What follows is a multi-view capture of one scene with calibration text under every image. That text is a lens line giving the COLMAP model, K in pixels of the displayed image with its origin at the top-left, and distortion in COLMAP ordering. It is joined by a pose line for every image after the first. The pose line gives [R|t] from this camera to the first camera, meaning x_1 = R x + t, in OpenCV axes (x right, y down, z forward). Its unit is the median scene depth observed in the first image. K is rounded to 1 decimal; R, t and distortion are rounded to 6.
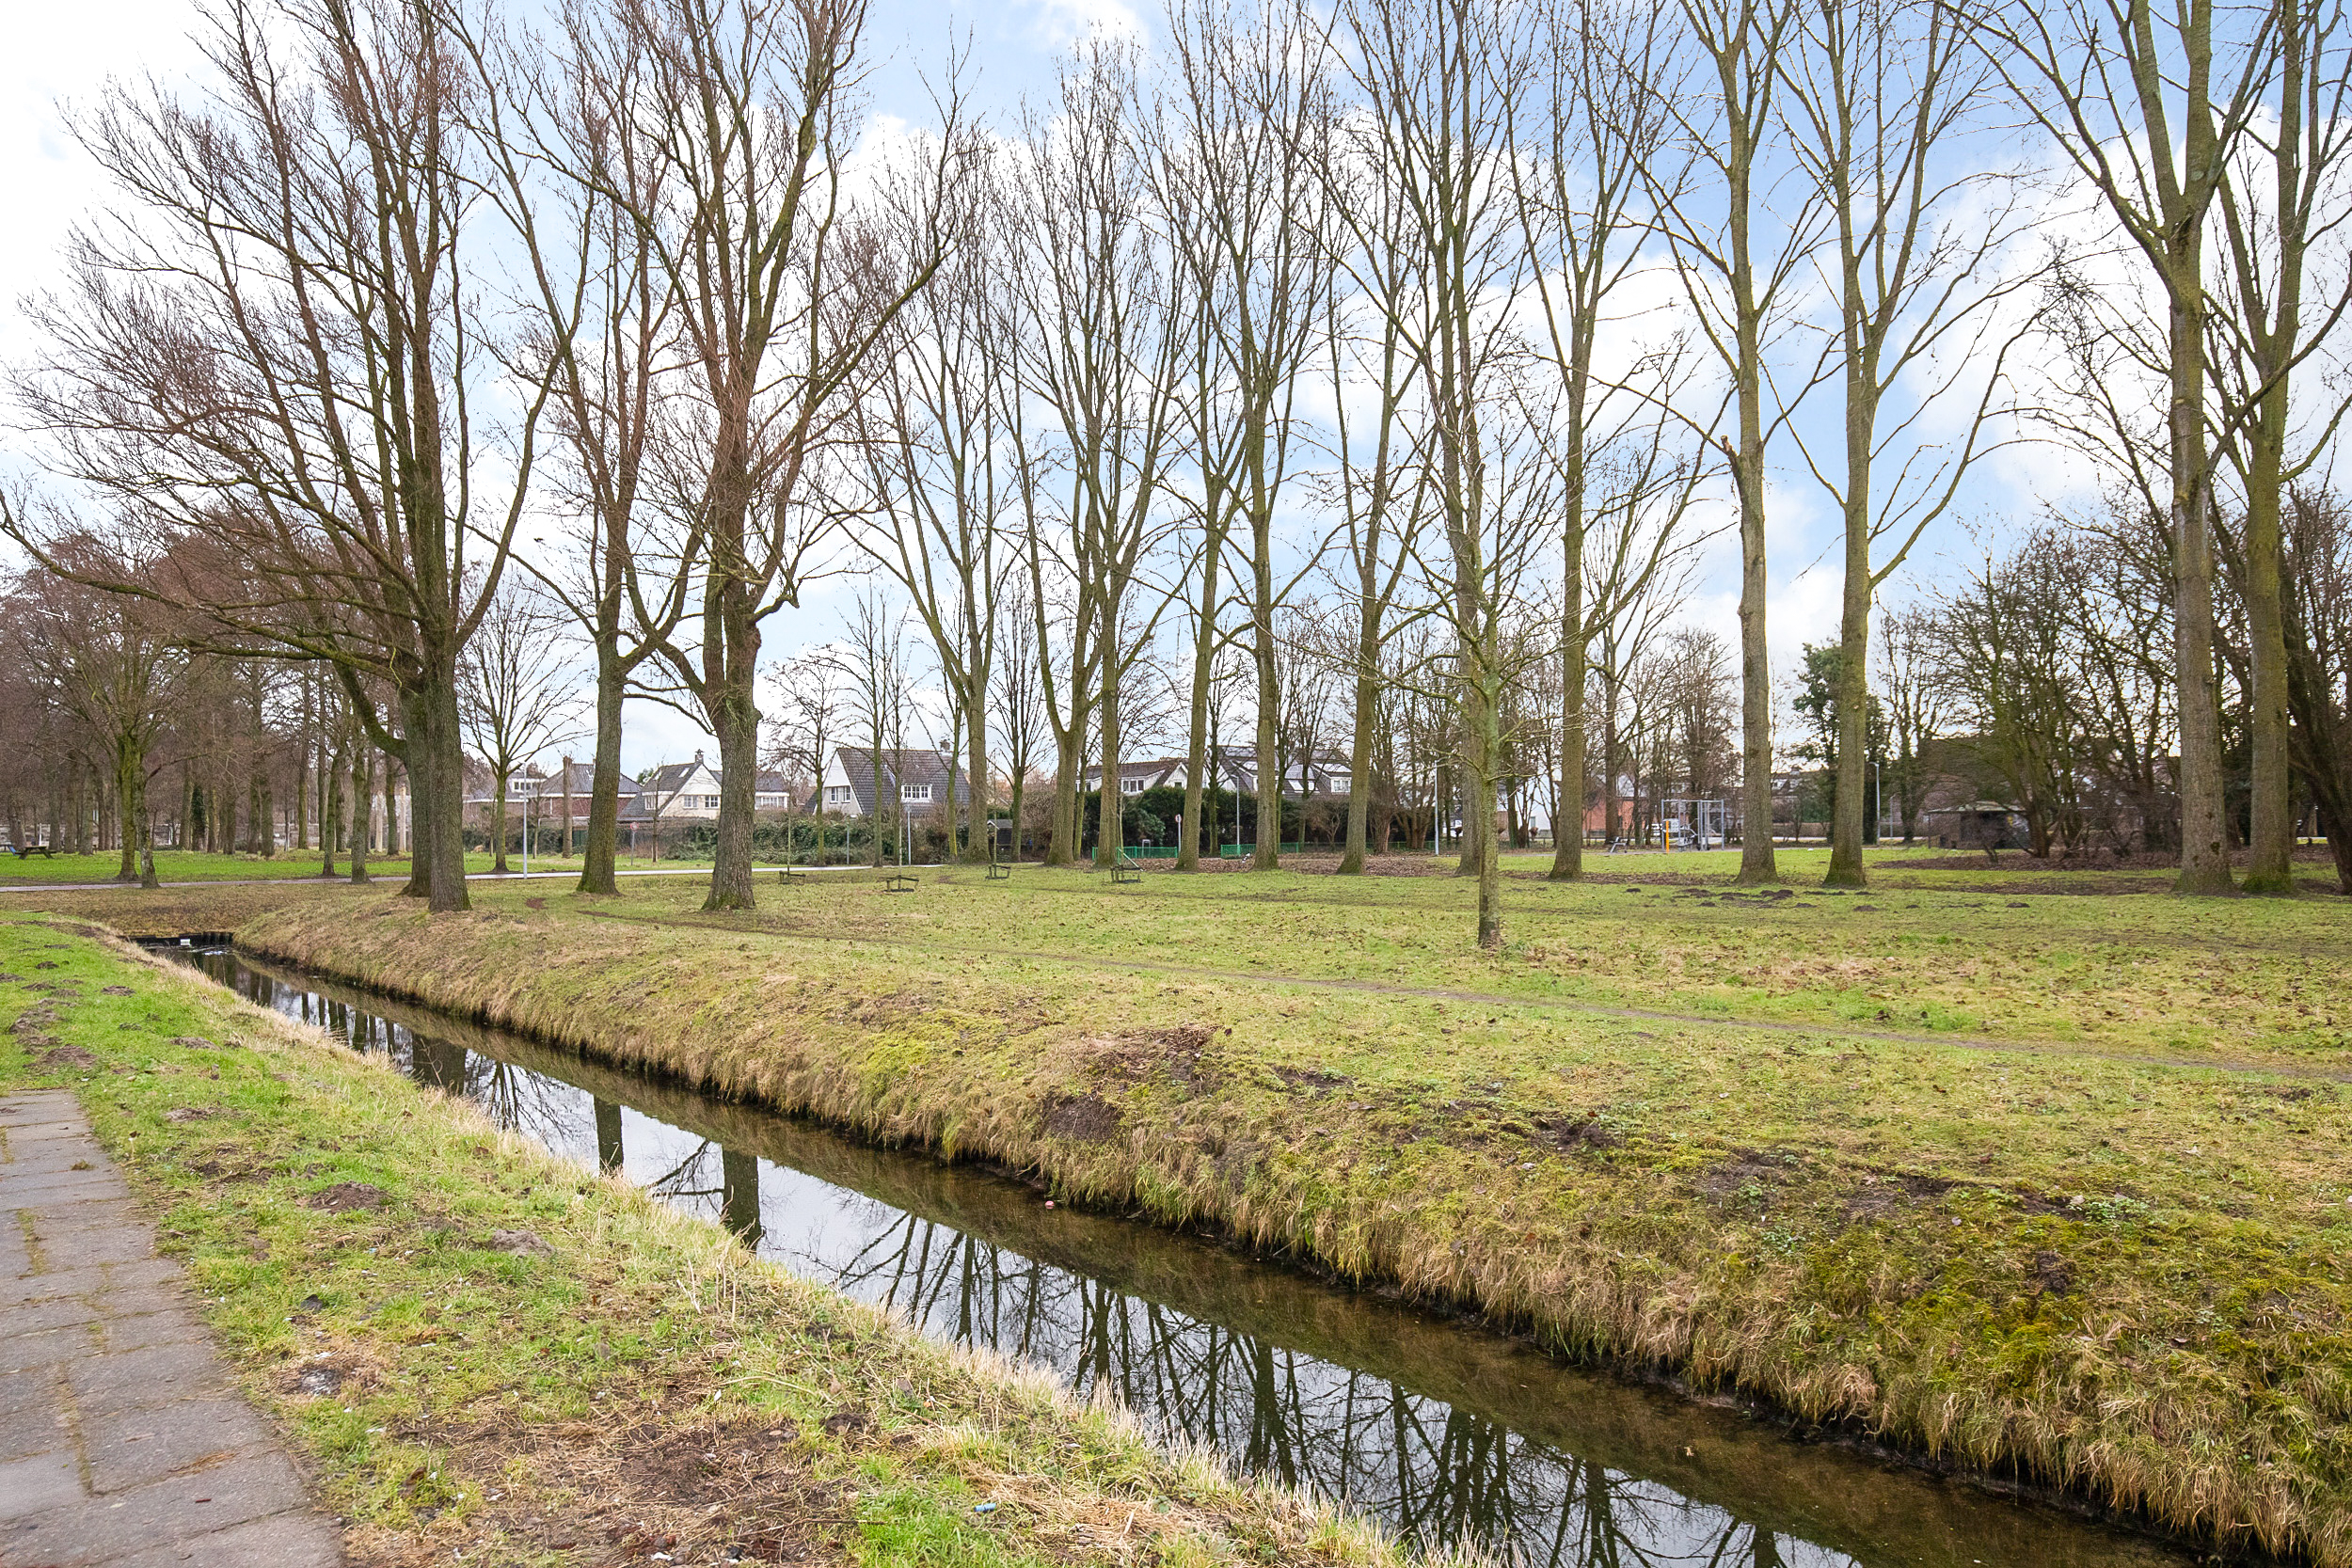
lens RADIAL K [[1392.1, 0, 1229.7], [0, 1392.1, 835.1], [0, 0, 1]] dist [-0.004012, -0.001992]
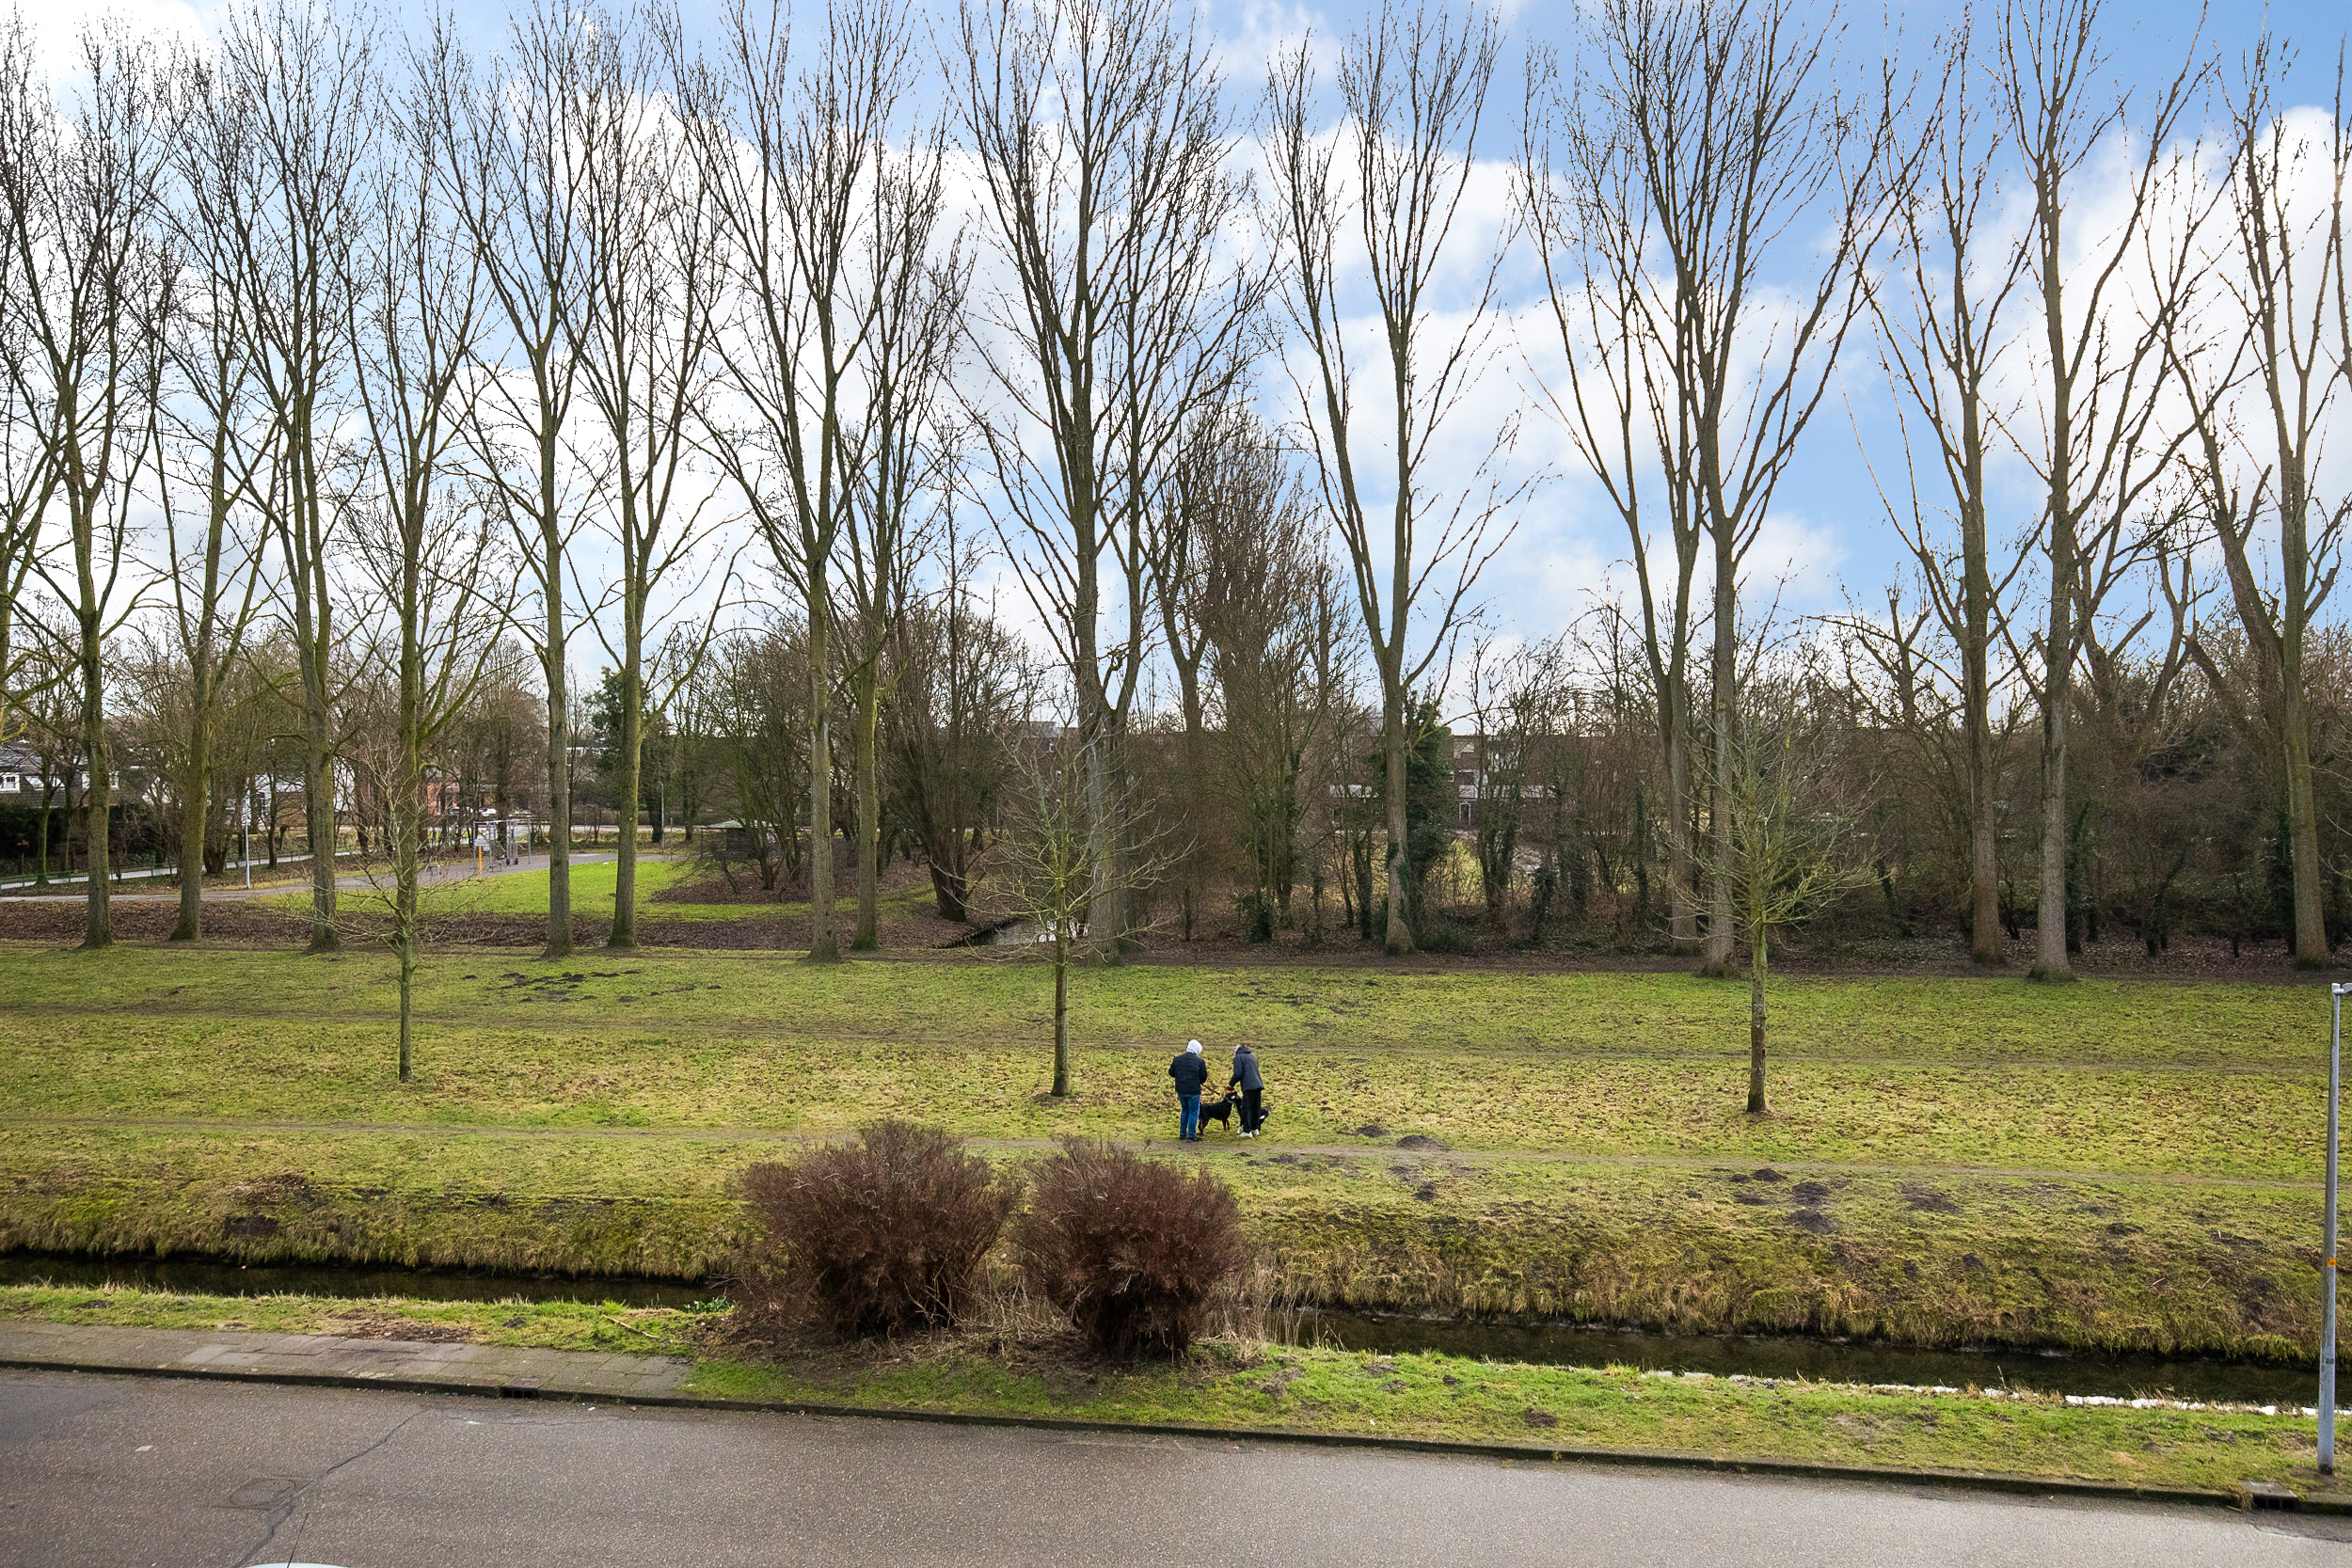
lens RADIAL K [[1620.1, 0, 1180.9], [0, 1620.1, 784.5], [0, 0, 1]] dist [0.000208, 0.007365]
pose [[0.746401, -0.011314, 0.665400, -0.693722], [-0.016628, 0.999226, 0.035641, -0.599283], [-0.665288, -0.037667, 0.745636, -1.829399]]
